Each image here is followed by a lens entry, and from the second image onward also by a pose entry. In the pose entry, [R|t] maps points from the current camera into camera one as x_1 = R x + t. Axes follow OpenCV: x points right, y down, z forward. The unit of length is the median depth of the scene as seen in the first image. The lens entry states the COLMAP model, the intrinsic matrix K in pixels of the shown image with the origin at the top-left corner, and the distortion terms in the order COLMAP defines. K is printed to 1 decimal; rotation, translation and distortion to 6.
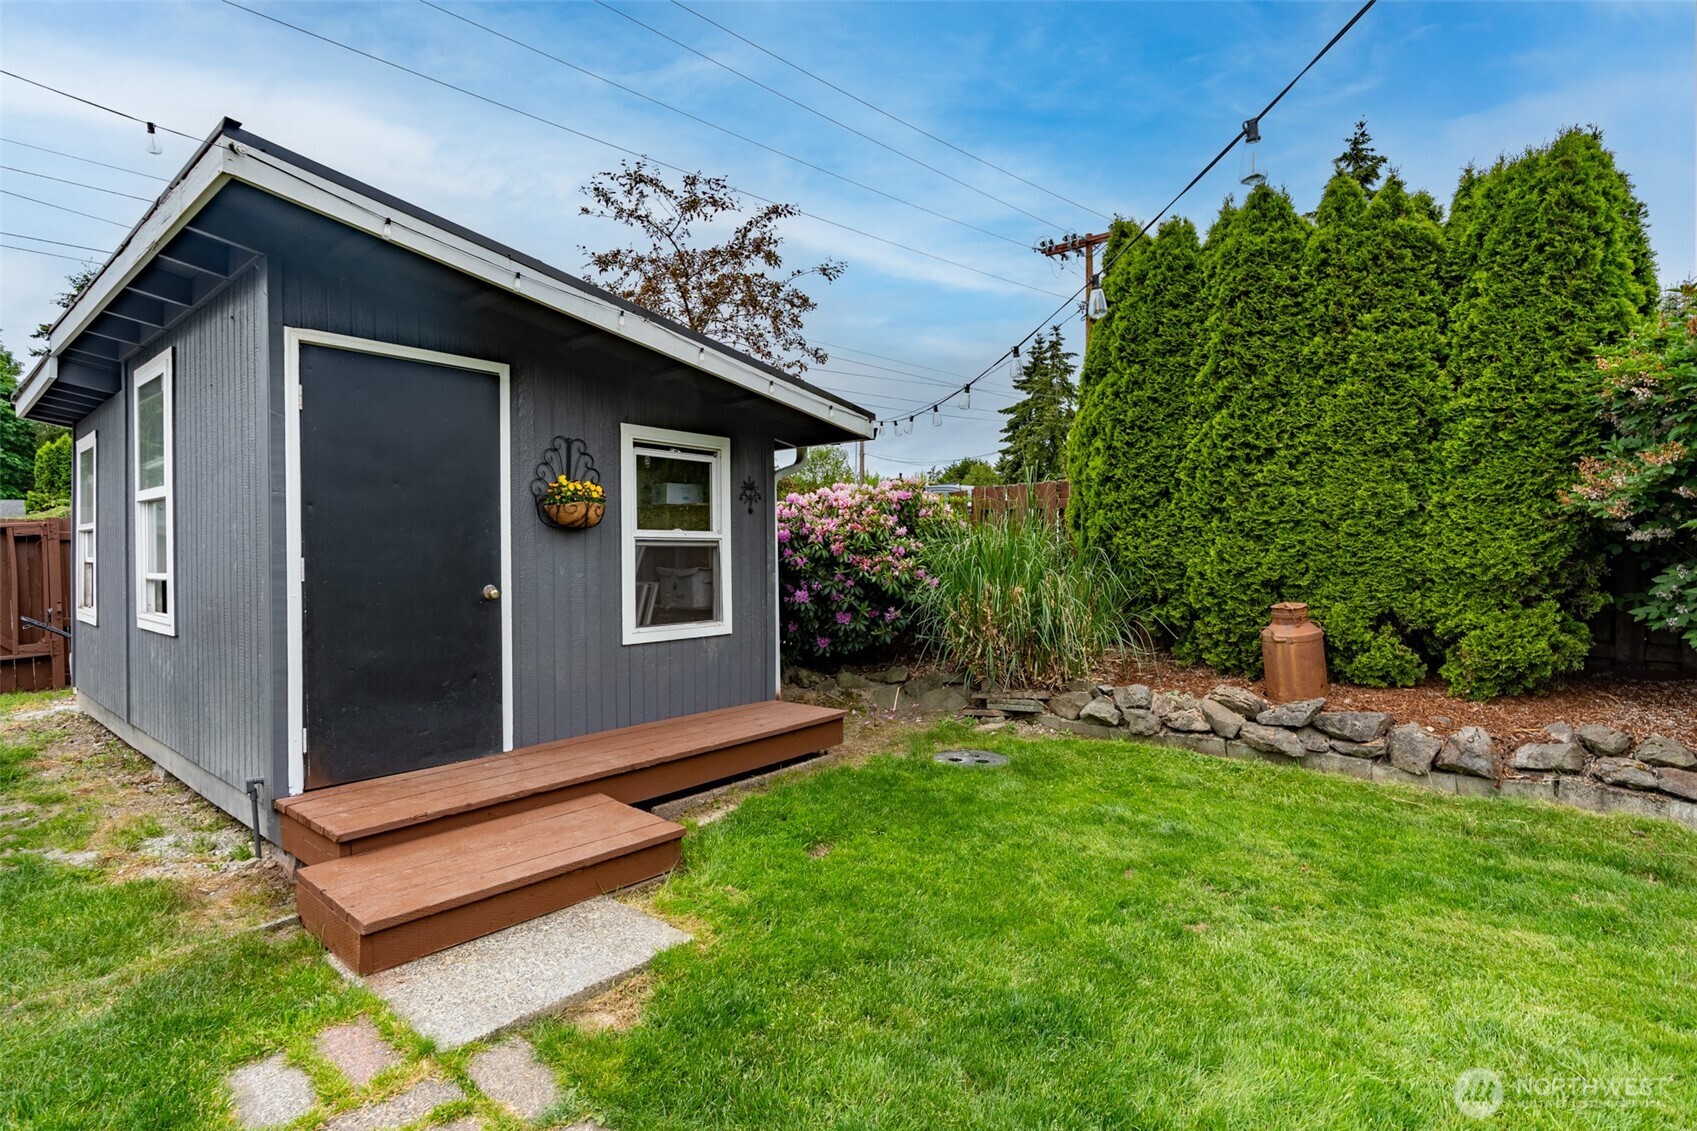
lens RADIAL K [[808.3, 0, 800.6], [0, 808.3, 561.0], [0, 0, 1]] dist [-0.012471, 0.005351]
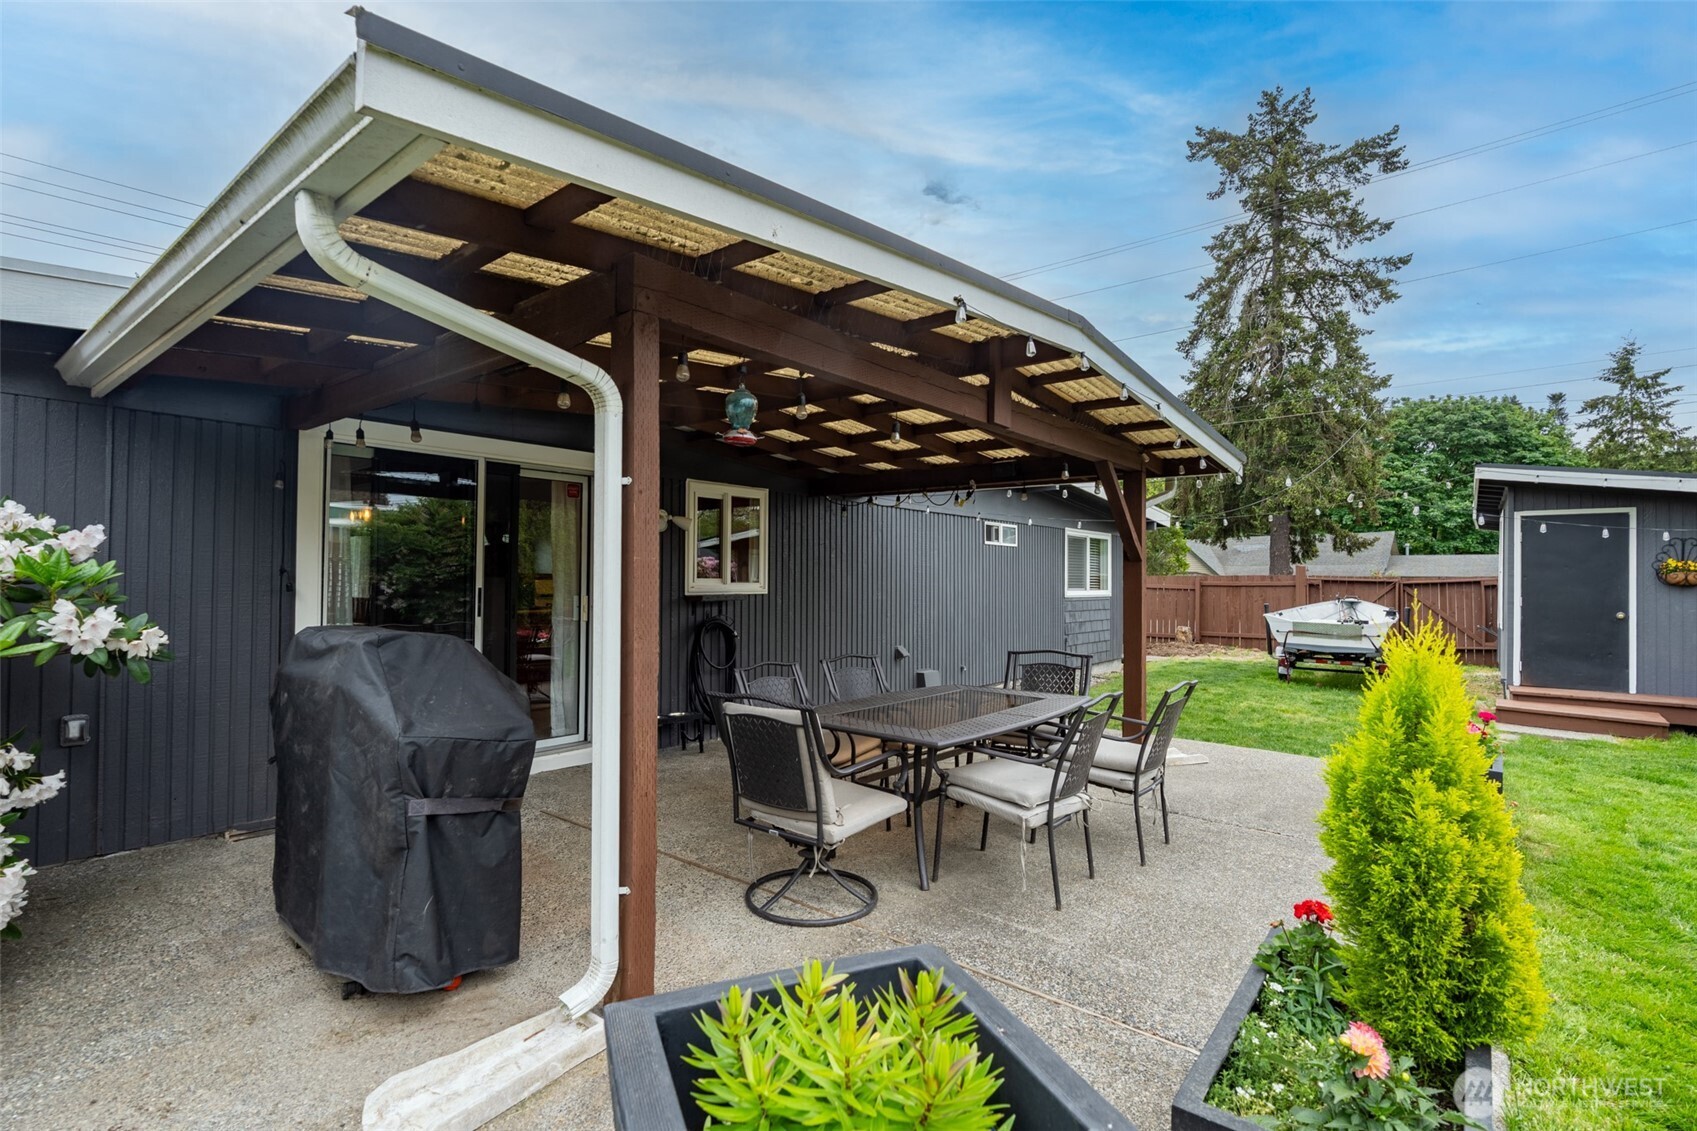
lens RADIAL K [[808.3, 0, 854.8], [0, 808.3, 564.9], [0, 0, 1]] dist [-0.012471, 0.005351]
pose [[0.052823, -0.017395, -0.998452, 1.535118], [-0.031914, 0.999308, -0.019098, 0.008873], [0.998094, 0.032874, 0.052231, -1.074579]]
